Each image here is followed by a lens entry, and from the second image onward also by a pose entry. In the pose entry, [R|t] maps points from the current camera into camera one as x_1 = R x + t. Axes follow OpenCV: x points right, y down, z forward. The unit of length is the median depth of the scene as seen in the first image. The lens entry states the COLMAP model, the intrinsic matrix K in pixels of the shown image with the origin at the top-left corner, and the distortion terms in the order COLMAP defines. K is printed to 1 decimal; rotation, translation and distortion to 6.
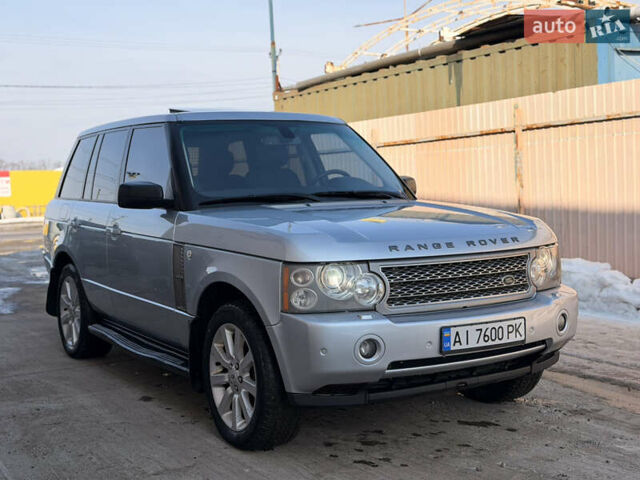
lens RADIAL K [[881.0, 0, 323.0], [0, 881.0, 238.6], [0, 0, 1]] dist [0.147279, 0.000000]
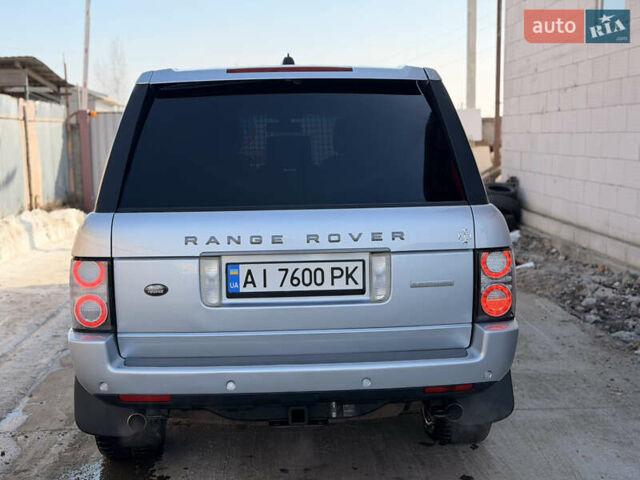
lens RADIAL K [[881.0, 0, 339.9], [0, 881.0, 233.7], [0, 0, 1]] dist [0.147279, 0.000000]
pose [[0.886476, -0.001562, -0.462772, 0.567473], [-0.026115, 0.998232, -0.053395, 0.107820], [0.462037, 0.059418, 0.884868, 0.312397]]
